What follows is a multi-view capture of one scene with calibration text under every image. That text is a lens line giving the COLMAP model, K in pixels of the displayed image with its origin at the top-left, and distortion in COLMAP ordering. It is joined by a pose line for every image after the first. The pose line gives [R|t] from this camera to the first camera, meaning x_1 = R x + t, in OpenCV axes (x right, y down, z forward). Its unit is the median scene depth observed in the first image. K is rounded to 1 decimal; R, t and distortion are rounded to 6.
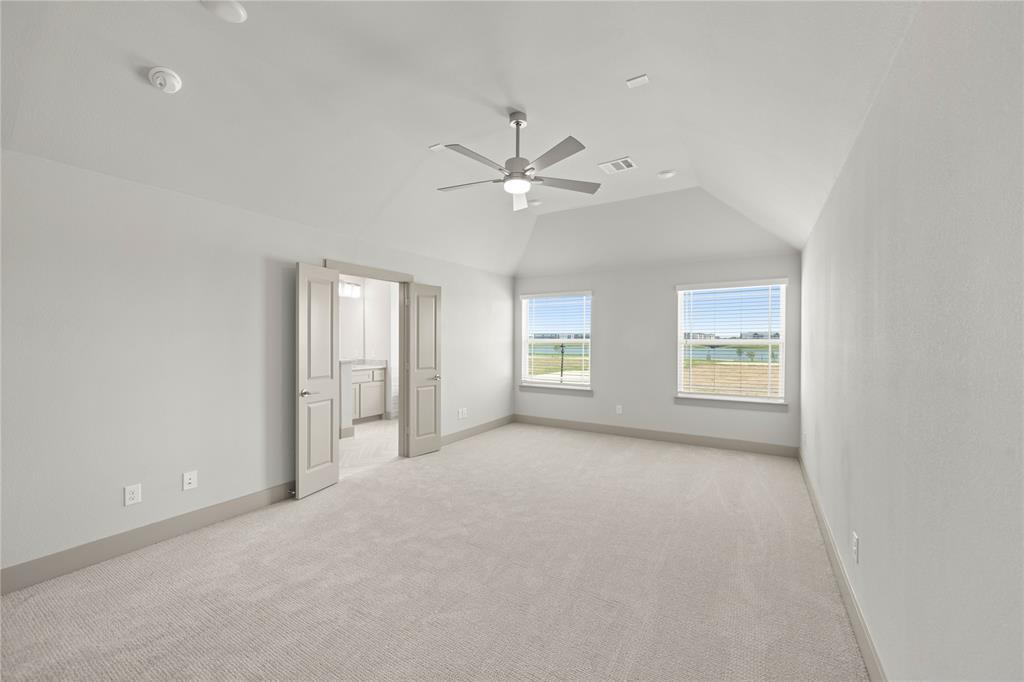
lens RADIAL K [[402.3, 0, 512.0], [0, 402.3, 341.0], [0, 0, 1]] dist [-0.001897, 0.000189]
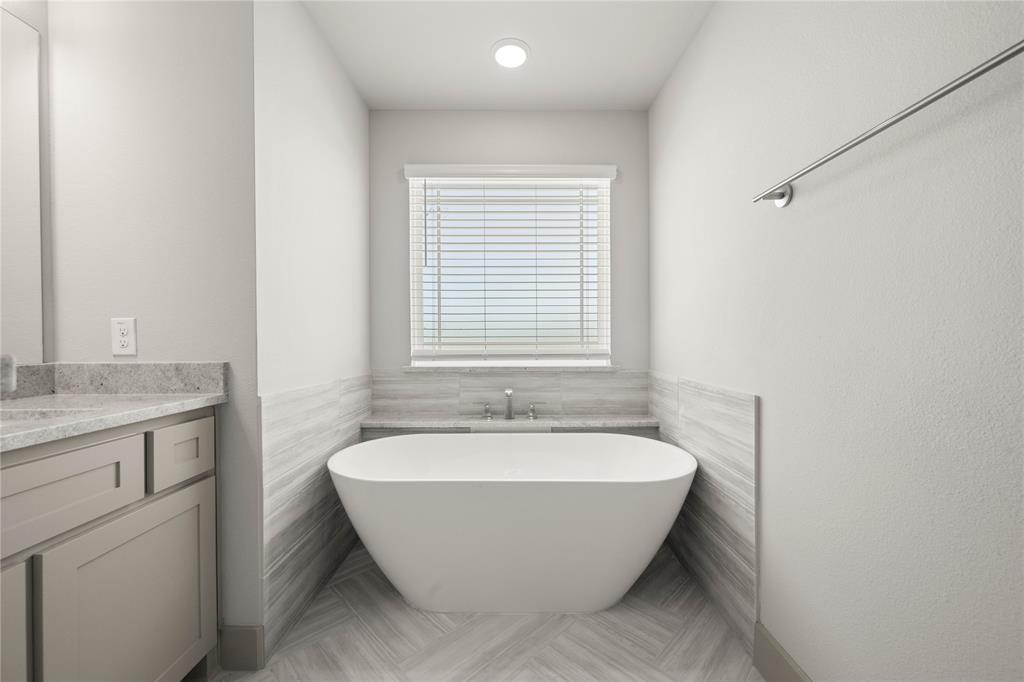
lens RADIAL K [[402.3, 0, 512.0], [0, 402.3, 341.0], [0, 0, 1]] dist [-0.001897, 0.000189]
pose [[0.847120, -0.005162, 0.531377, -0.299172], [0.000611, 0.999962, 0.008741, 0.034761], [-0.531402, -0.007080, 0.847090, 0.765207]]
